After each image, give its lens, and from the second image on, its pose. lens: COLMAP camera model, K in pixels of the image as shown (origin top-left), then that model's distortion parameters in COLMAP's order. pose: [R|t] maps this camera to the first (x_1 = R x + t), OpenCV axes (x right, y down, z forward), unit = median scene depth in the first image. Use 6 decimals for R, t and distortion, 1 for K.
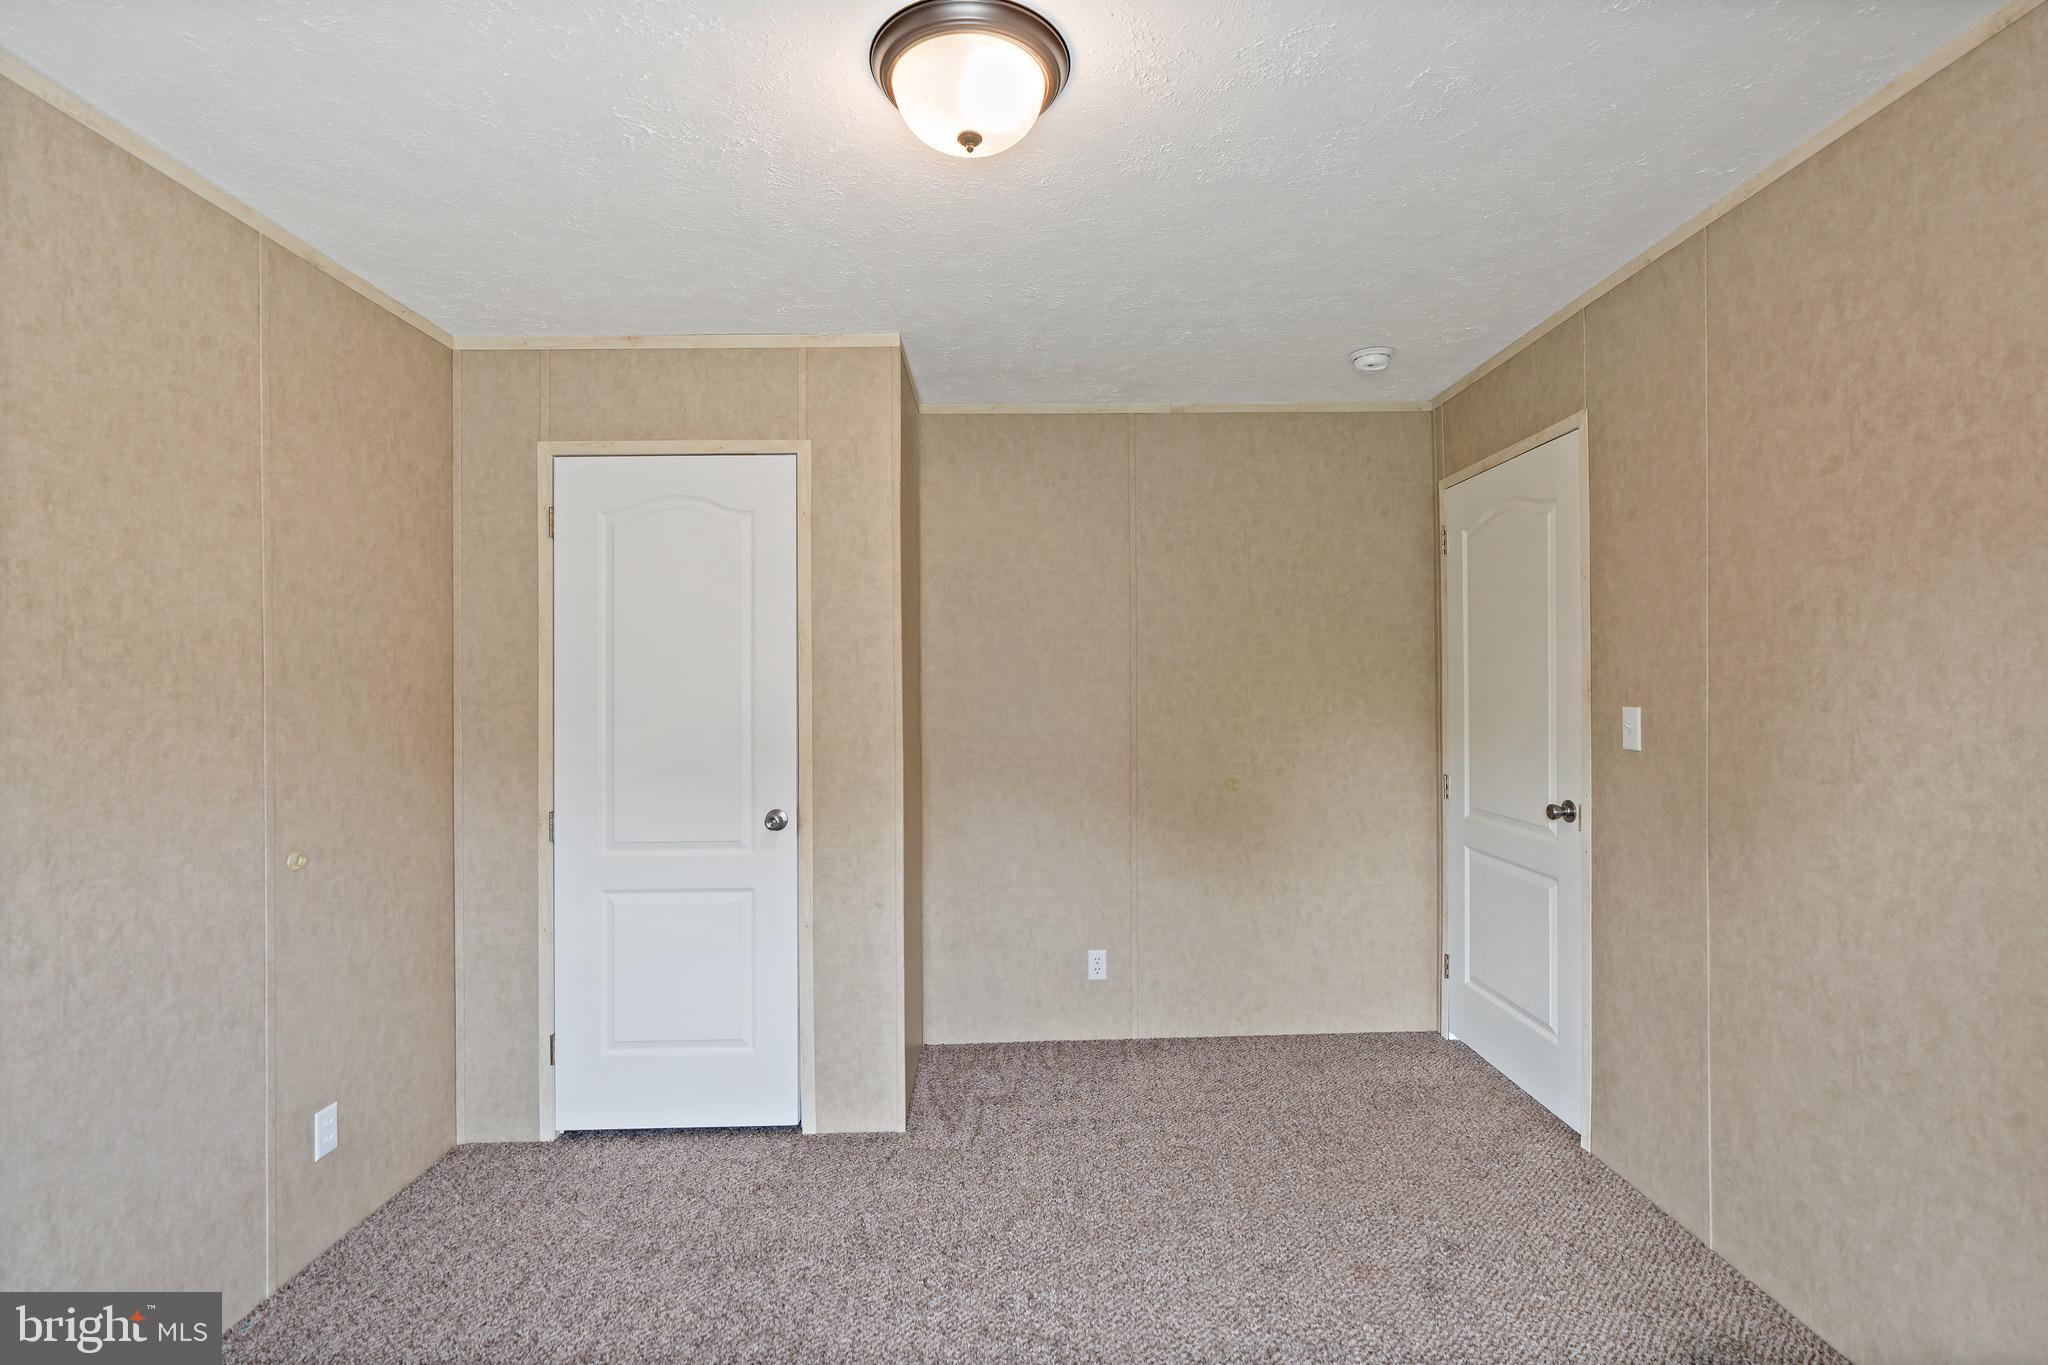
lens RADIAL K [[931.6, 0, 1029.2], [0, 931.6, 691.7], [0, 0, 1]] dist [-0.012419, 0.006005]
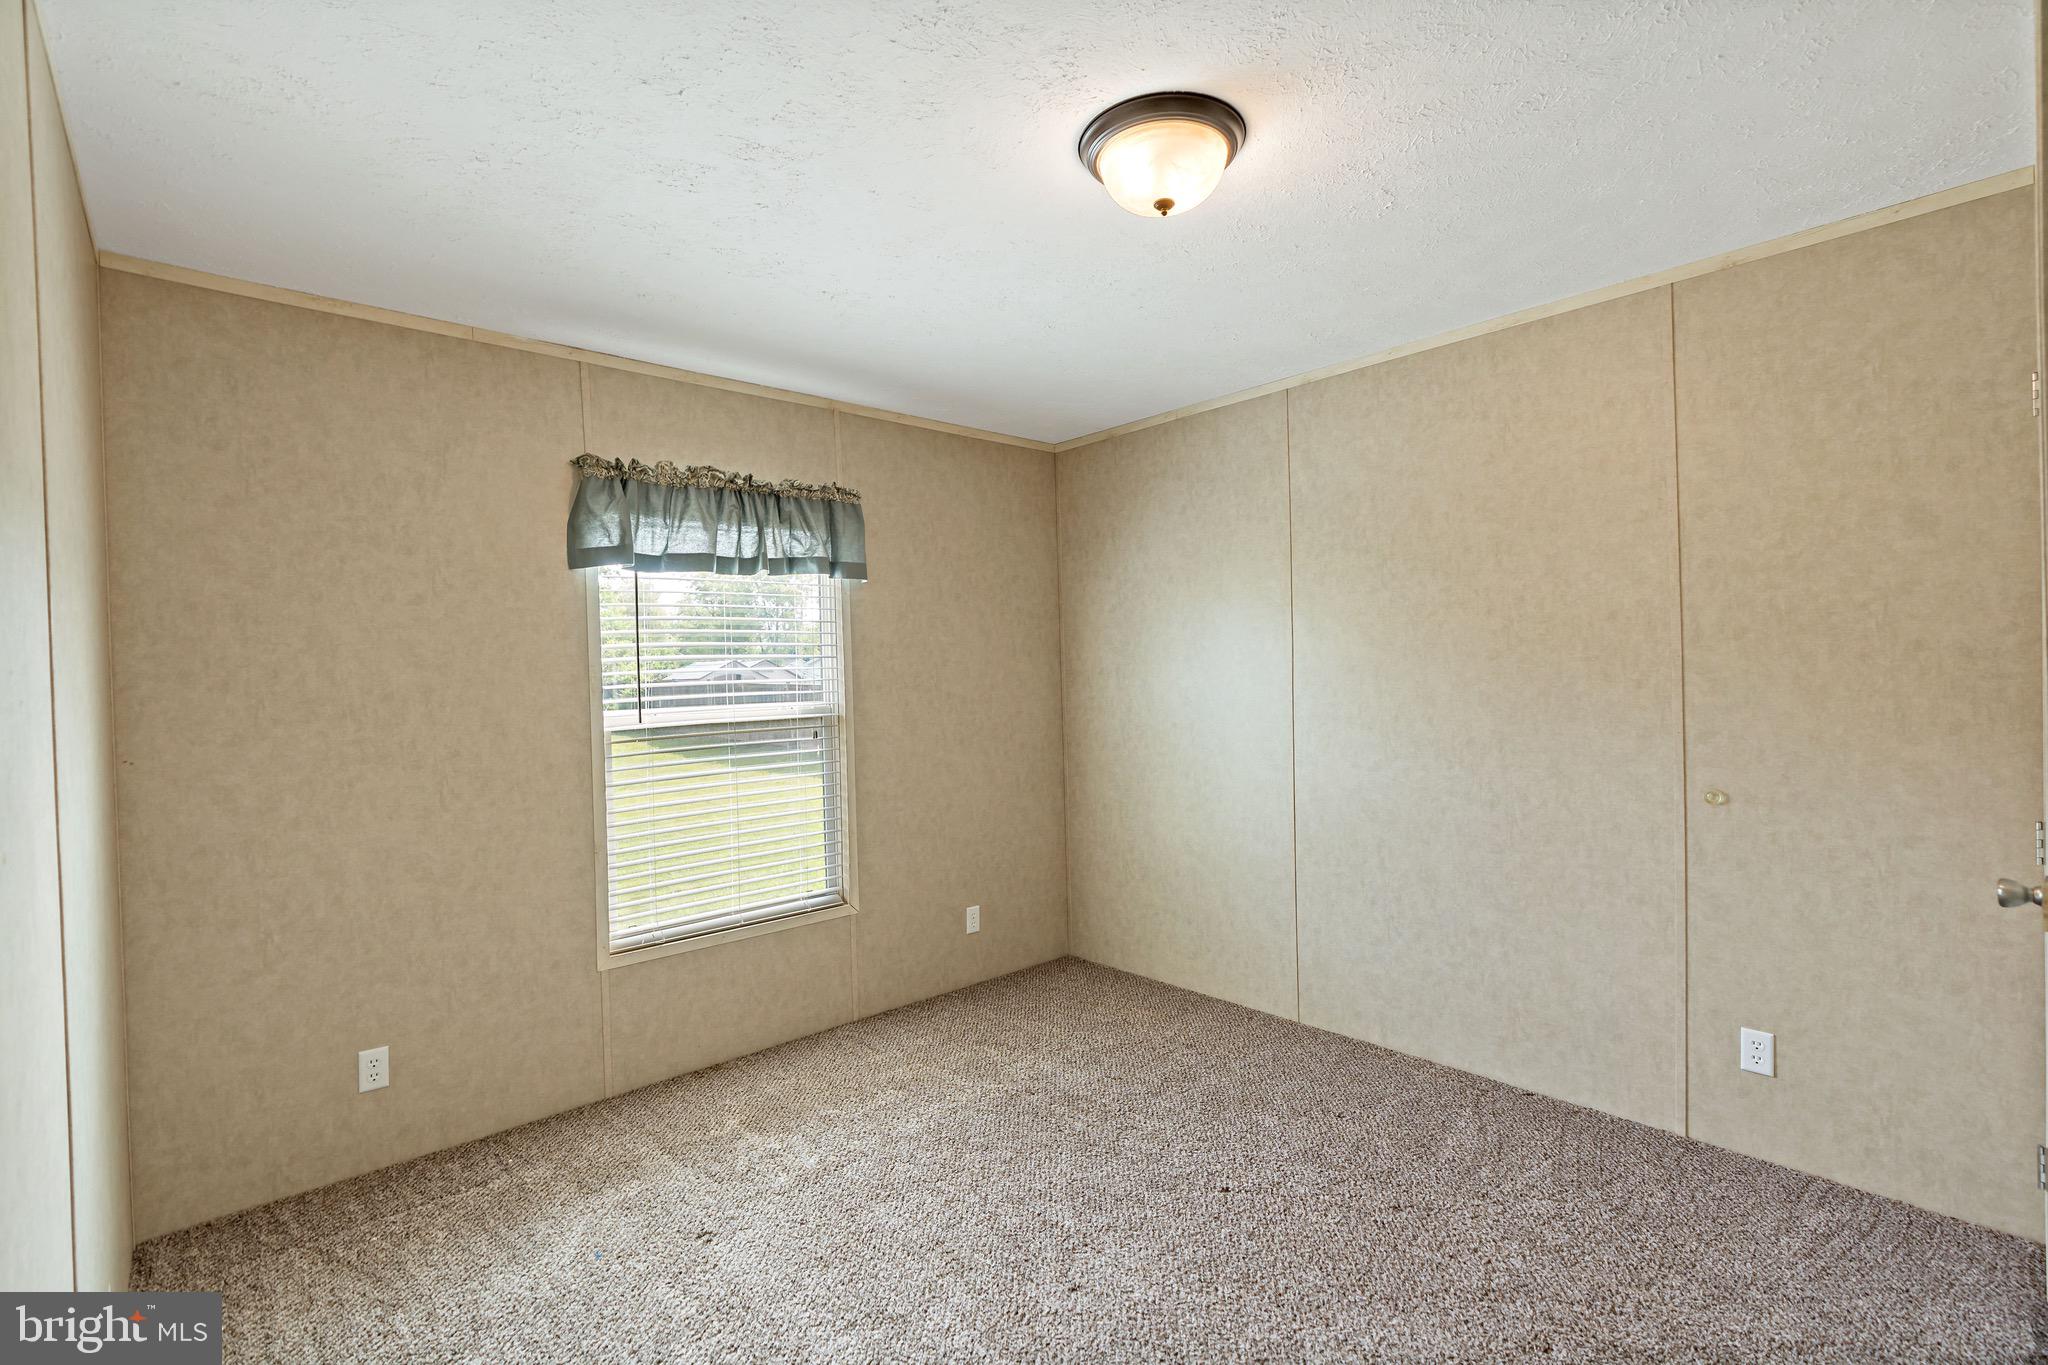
lens RADIAL K [[931.6, 0, 1032.9], [0, 931.6, 689.3], [0, 0, 1]] dist [-0.012419, 0.006005]
pose [[-0.752179, 0.036525, -0.657946, 0.679101], [0.028592, 0.999331, 0.022789, -0.004888], [0.658338, -0.001671, -0.752720, 1.444645]]
